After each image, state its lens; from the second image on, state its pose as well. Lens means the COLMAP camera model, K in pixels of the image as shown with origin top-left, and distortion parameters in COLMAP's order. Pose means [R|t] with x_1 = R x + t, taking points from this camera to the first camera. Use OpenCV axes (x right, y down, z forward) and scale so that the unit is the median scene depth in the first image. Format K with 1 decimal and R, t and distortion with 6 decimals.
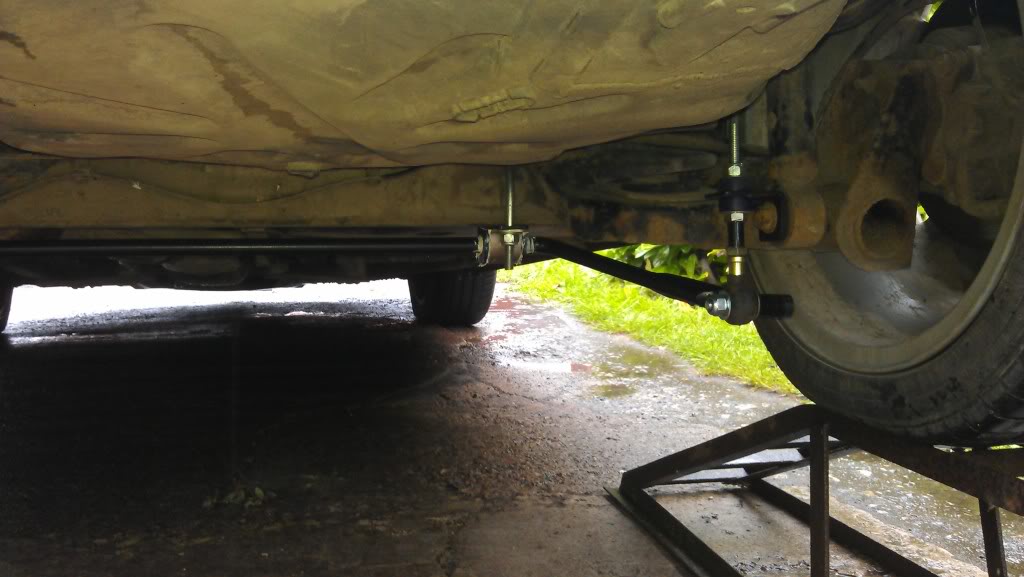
lens RADIAL K [[1083.0, 0, 513.2], [0, 1083.0, 293.4], [0, 0, 1]] dist [0.032040, 0.000000]
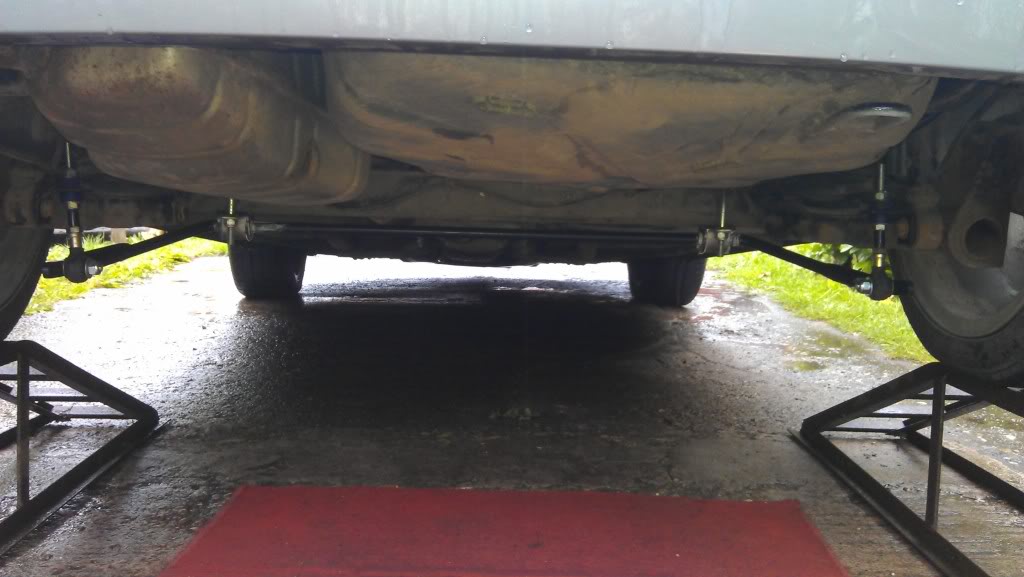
lens RADIAL K [[1083.0, 0, 512.9], [0, 1083.0, 272.5], [0, 0, 1]] dist [0.032040, 0.000000]
pose [[0.981196, 0.043027, -0.188158, -0.001719], [-0.044118, 0.999025, -0.001616, 0.009944], [0.187905, 0.009886, 0.982137, -0.360180]]
